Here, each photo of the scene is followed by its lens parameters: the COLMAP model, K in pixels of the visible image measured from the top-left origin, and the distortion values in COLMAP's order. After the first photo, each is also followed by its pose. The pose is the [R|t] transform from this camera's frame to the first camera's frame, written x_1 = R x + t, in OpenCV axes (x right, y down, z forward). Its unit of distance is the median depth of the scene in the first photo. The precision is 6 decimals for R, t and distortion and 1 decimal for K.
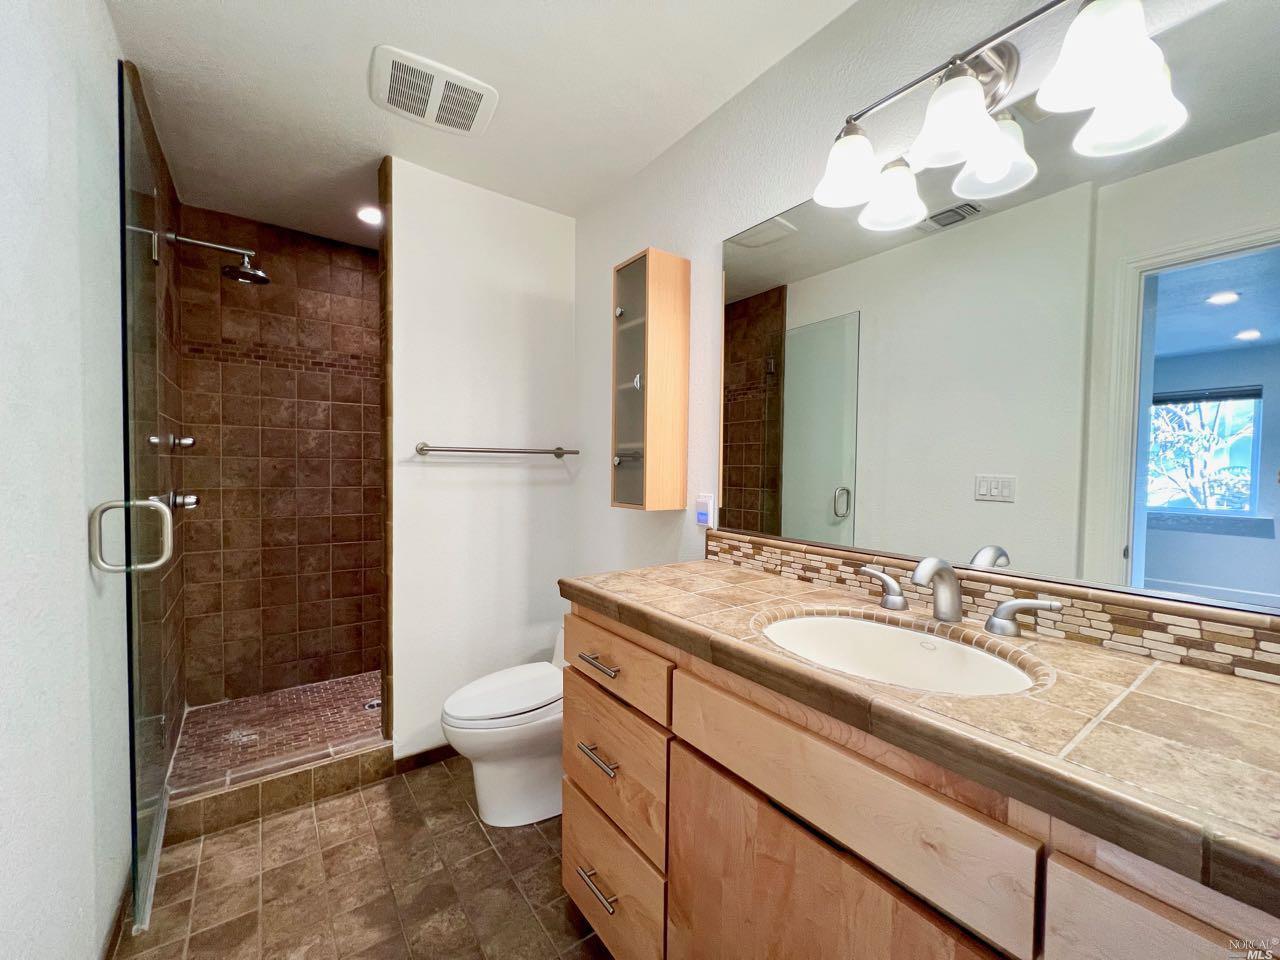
lens RADIAL K [[514.6, 0, 643.0], [0, 514.6, 482.6], [0, 0, 1]] dist [-0.000889, 0.000469]
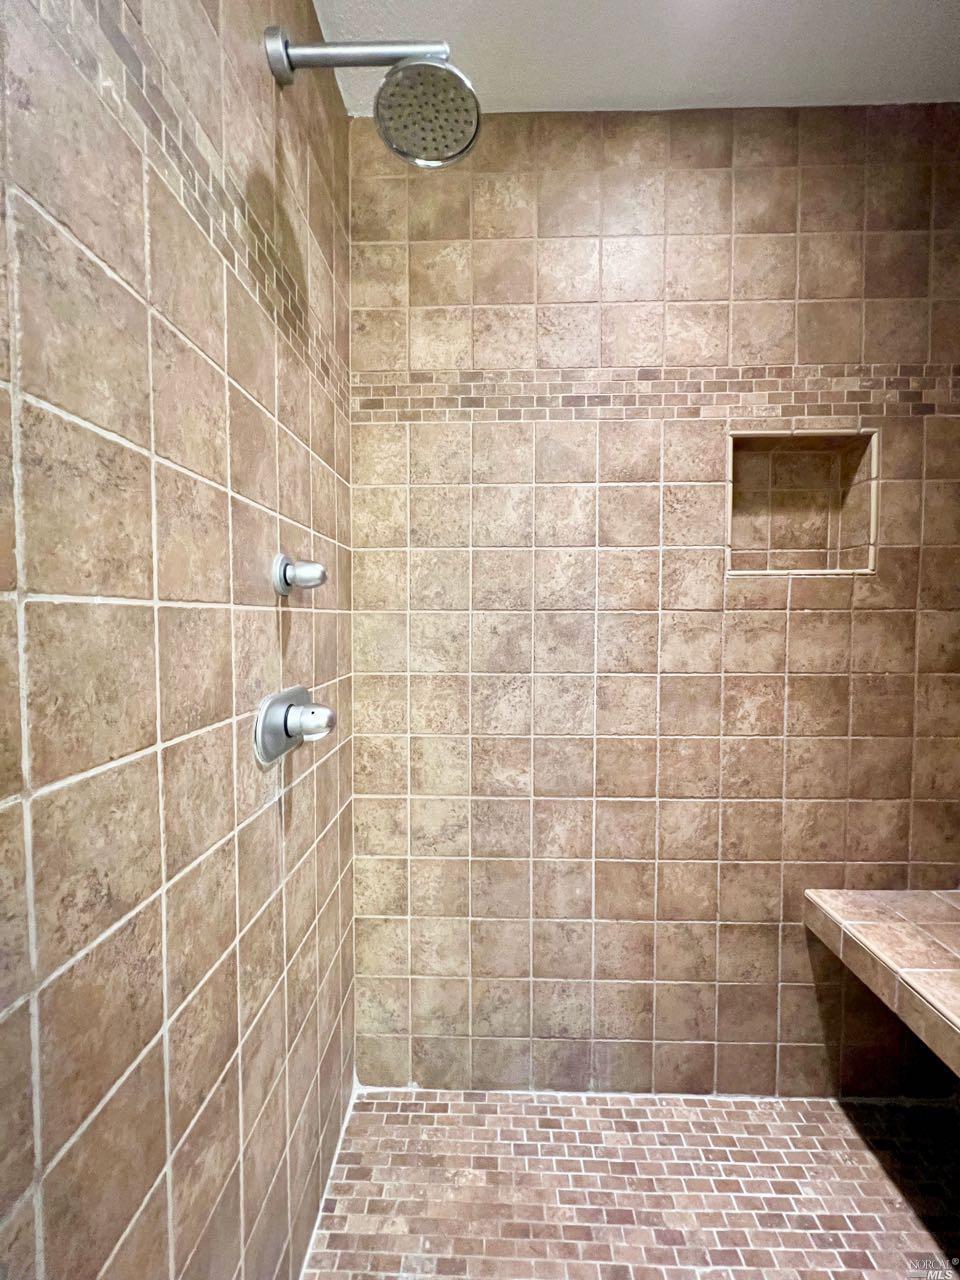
lens RADIAL K [[514.6, 0, 483.4], [0, 514.6, 636.9], [0, 0, 1]] dist [-0.000889, 0.000469]
pose [[0.784708, 0.010465, -0.619777, -0.427724], [-0.008142, 0.999945, 0.006576, -0.027381], [0.619812, -0.000114, 0.784750, 0.618041]]
